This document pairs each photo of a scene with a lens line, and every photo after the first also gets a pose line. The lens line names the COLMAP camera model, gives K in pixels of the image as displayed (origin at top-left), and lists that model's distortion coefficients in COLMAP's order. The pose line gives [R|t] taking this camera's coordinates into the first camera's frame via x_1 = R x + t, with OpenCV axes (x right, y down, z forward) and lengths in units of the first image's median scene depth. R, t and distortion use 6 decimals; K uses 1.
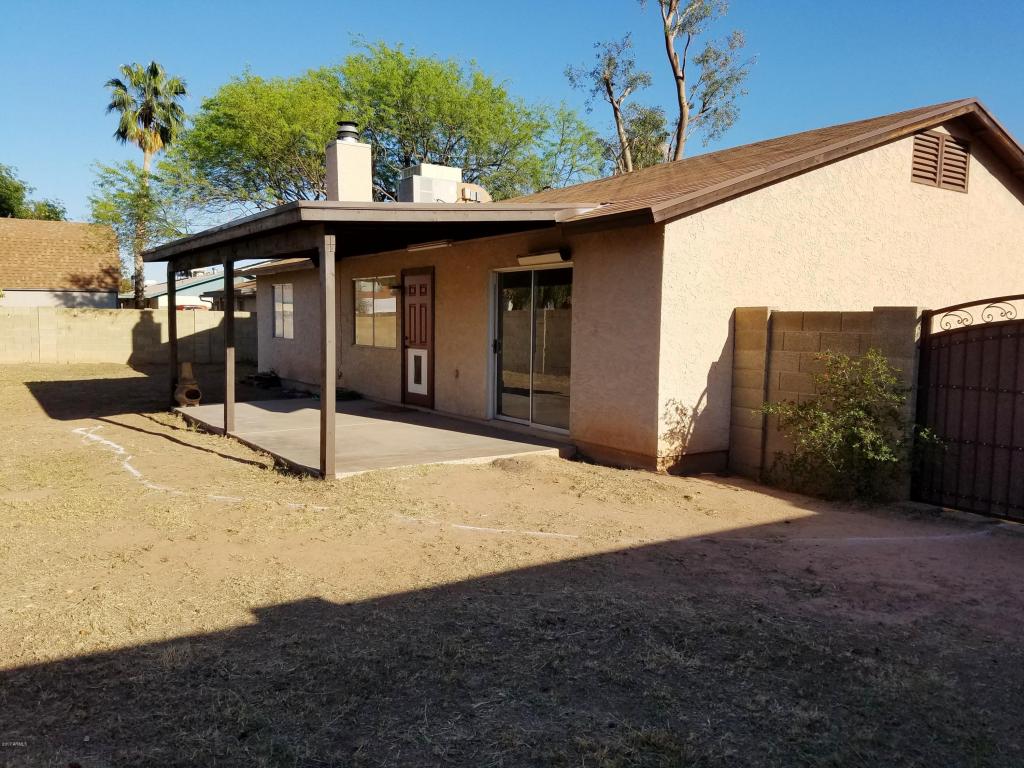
lens RADIAL K [[794.1, 0, 509.3], [0, 794.1, 392.7], [0, 0, 1]] dist [0.073524, -0.094549]
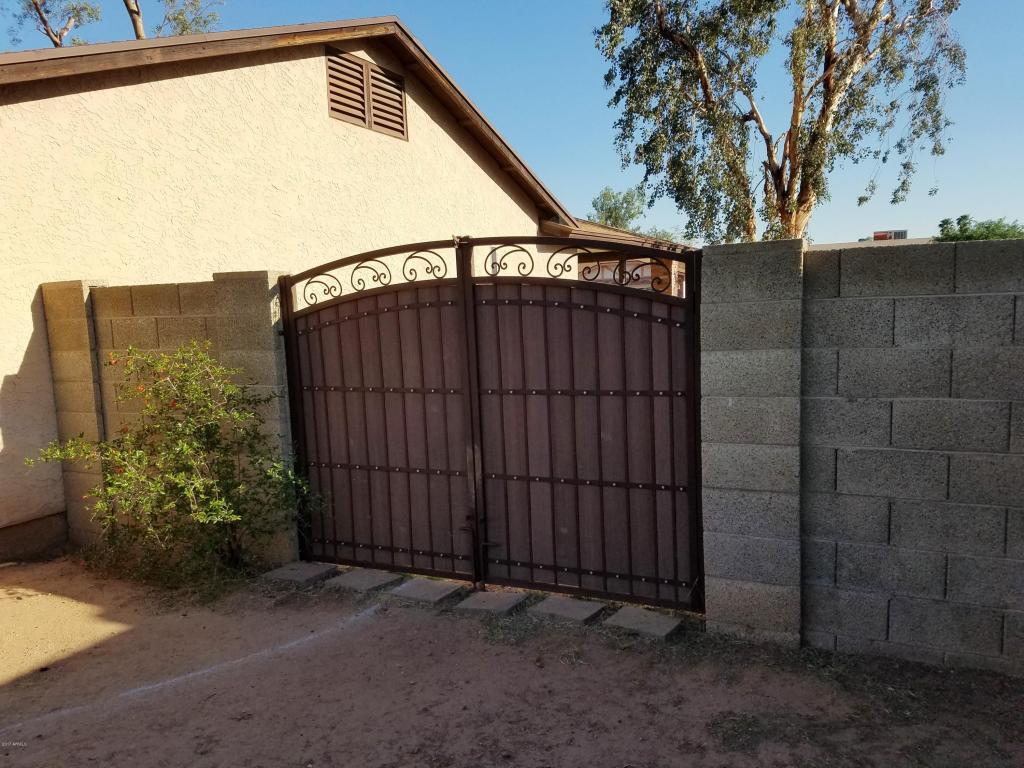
lens RADIAL K [[794.1, 0, 509.3], [0, 794.1, 392.7], [0, 0, 1]] dist [0.073524, -0.094549]
pose [[0.872538, -0.100438, 0.478110, 0.300413], [0.093160, 0.994888, 0.038984, -0.013330], [-0.479581, 0.010525, 0.877434, 0.284218]]
